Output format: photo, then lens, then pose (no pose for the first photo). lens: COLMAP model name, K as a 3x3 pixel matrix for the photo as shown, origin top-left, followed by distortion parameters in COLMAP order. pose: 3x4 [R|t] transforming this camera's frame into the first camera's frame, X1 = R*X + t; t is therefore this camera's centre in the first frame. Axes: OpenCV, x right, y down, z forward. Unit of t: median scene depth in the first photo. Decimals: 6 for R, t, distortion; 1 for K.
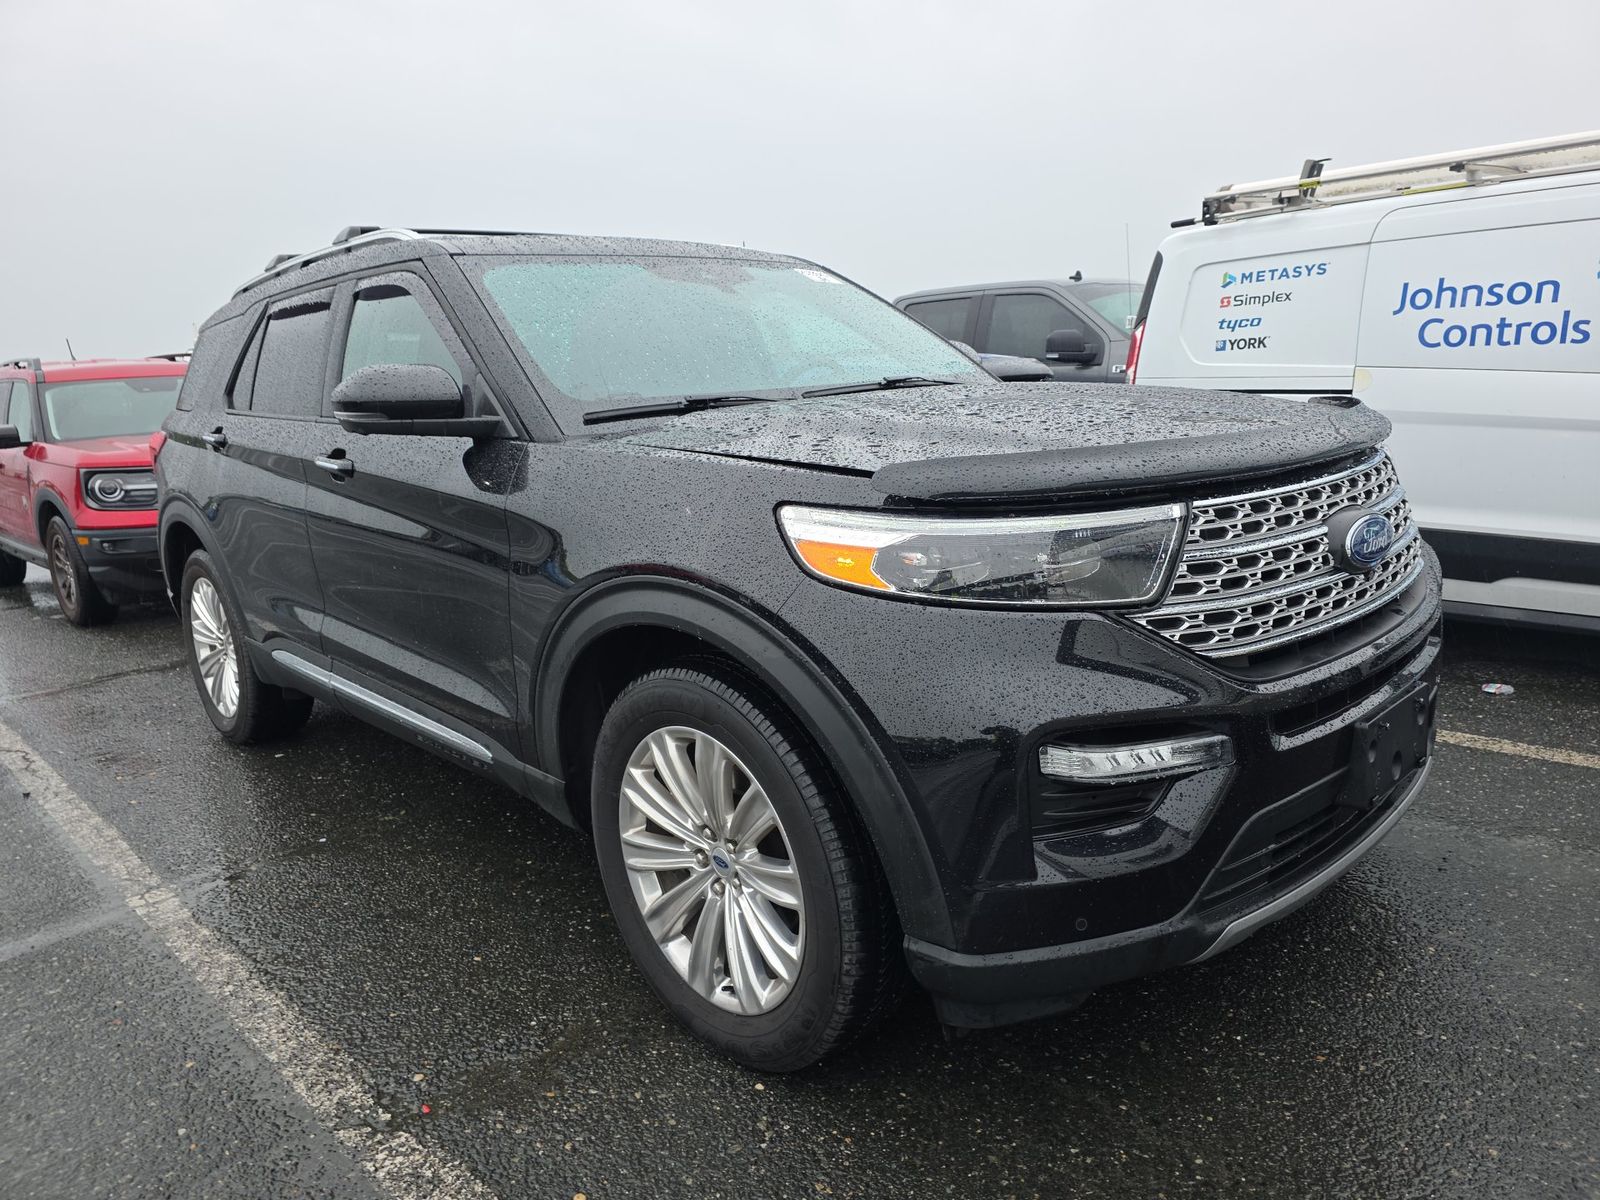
lens RADIAL K [[1074.0, 0, 756.1], [0, 1074.0, 597.4], [0, 0, 1]] dist [0.044217, -0.000508]
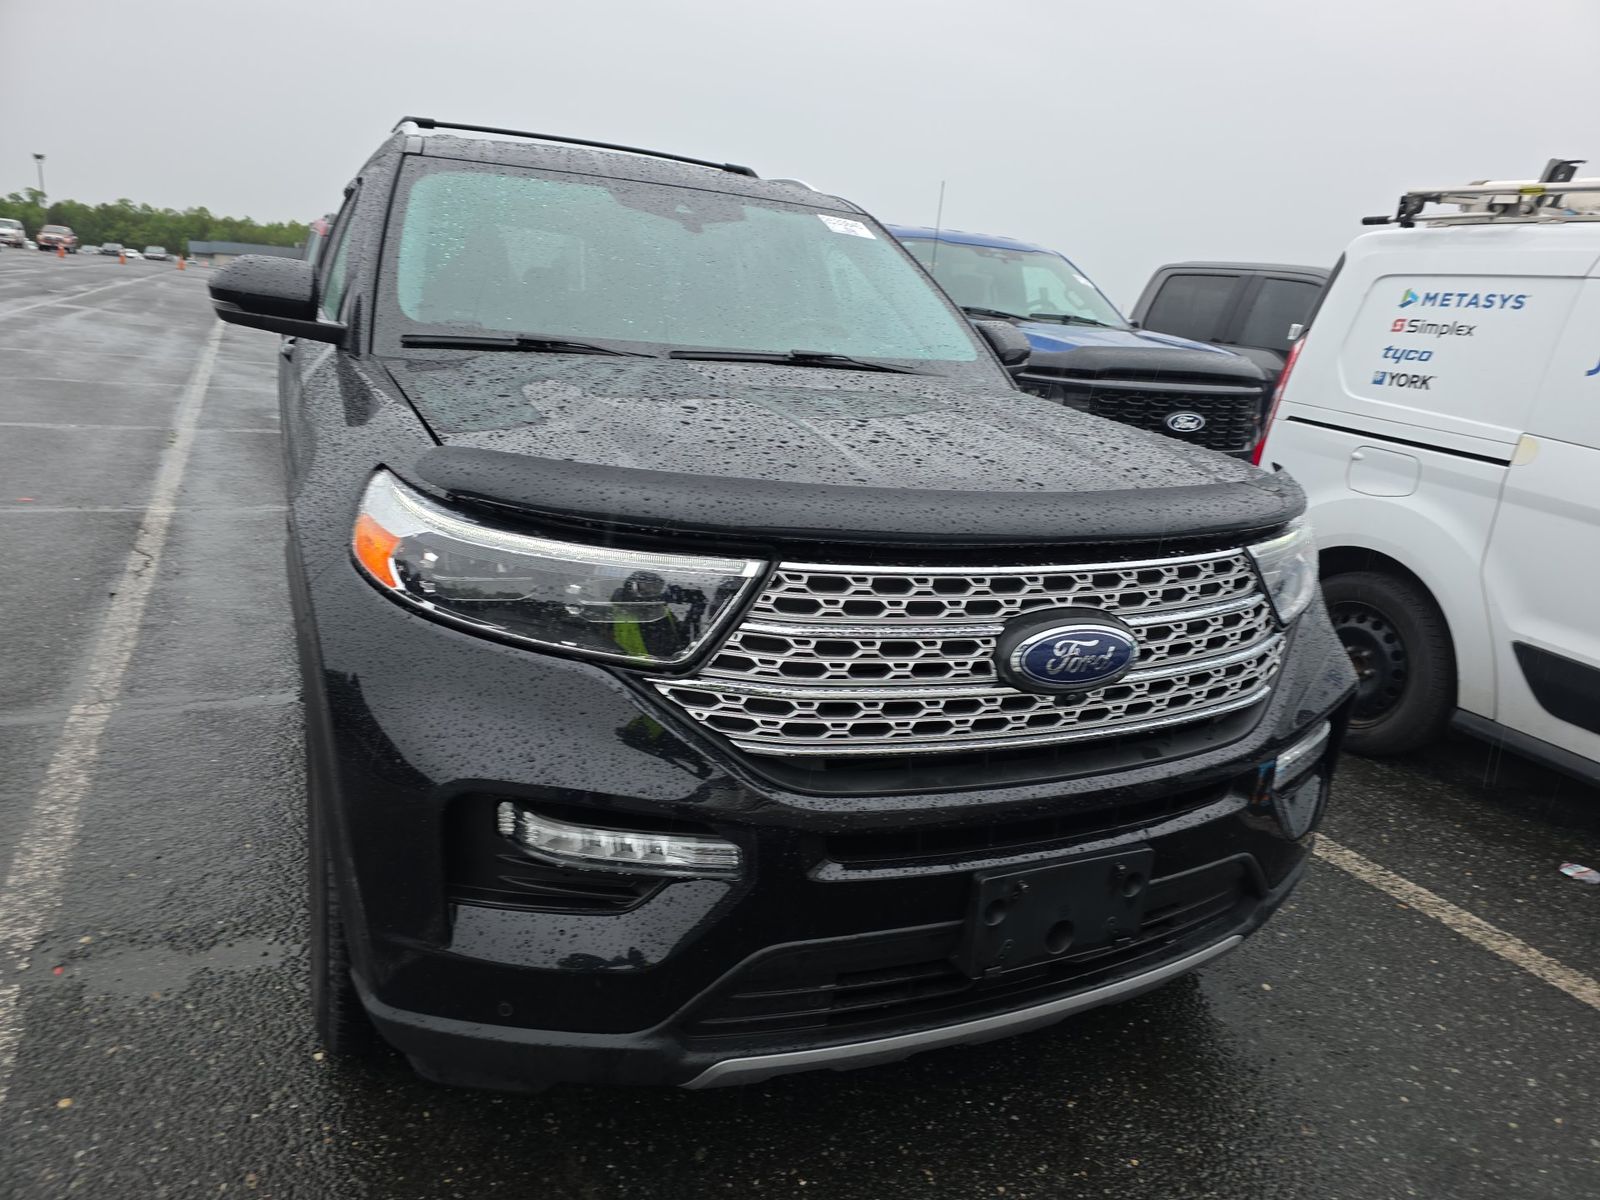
lens RADIAL K [[1055.2, 0, 800.0], [0, 1055.2, 600.0], [0, 0, 1]] dist [0.043097, -0.002057]
pose [[0.941325, 0.221355, -0.254772, 0.444362], [-0.202878, 0.974389, 0.096991, -0.099656], [0.269717, -0.039613, 0.962125, 0.167495]]
